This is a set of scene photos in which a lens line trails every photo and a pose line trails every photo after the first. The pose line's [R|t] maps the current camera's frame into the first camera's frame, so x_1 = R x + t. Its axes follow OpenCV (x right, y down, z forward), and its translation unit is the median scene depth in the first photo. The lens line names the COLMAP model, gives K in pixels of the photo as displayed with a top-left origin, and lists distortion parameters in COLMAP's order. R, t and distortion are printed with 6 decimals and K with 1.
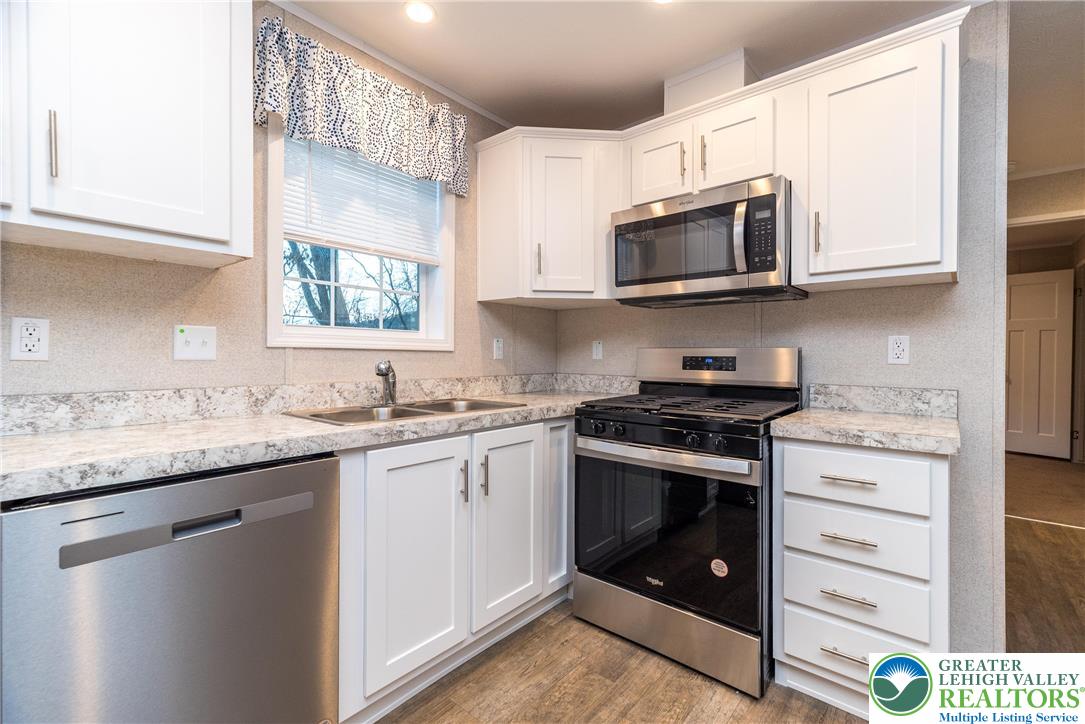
lens RADIAL K [[468.9, 0, 541.6], [0, 468.9, 356.7], [0, 0, 1]] dist [0.001440, 0.000219]
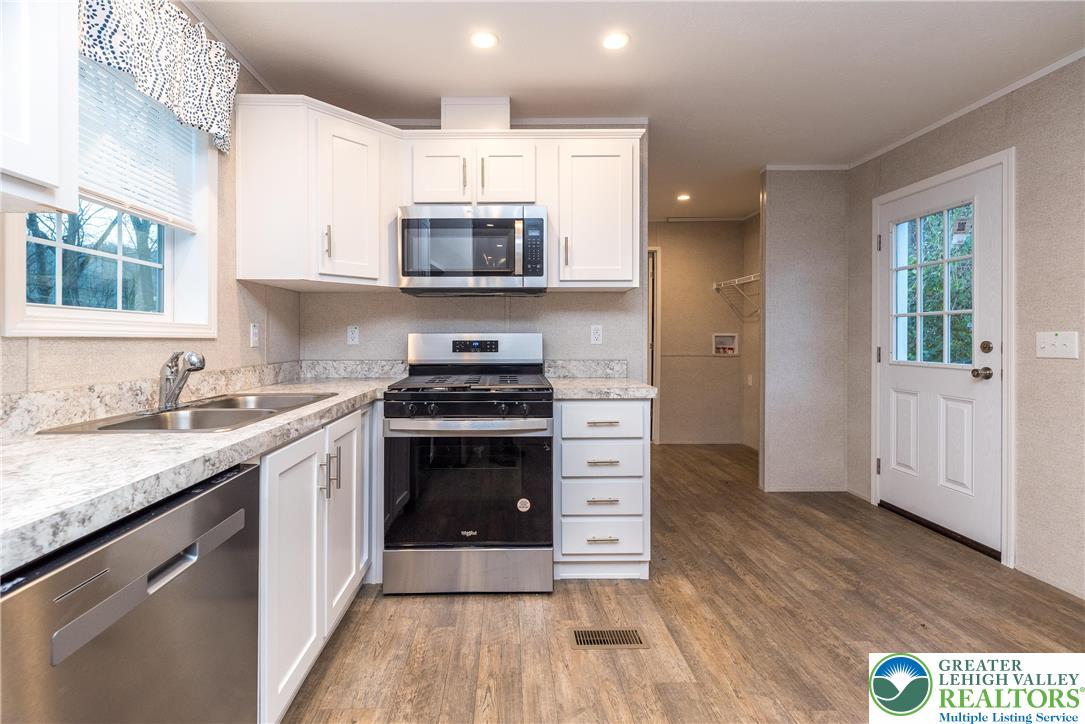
lens RADIAL K [[489.9, 0, 510.0], [0, 489.9, 338.0], [0, 0, 1]] dist [0.000139, -0.000008]
pose [[0.753992, -0.010983, 0.656792, -0.462295], [0.010720, 0.999933, 0.004414, -0.013369], [-0.656796, 0.003713, 0.754059, 0.005582]]
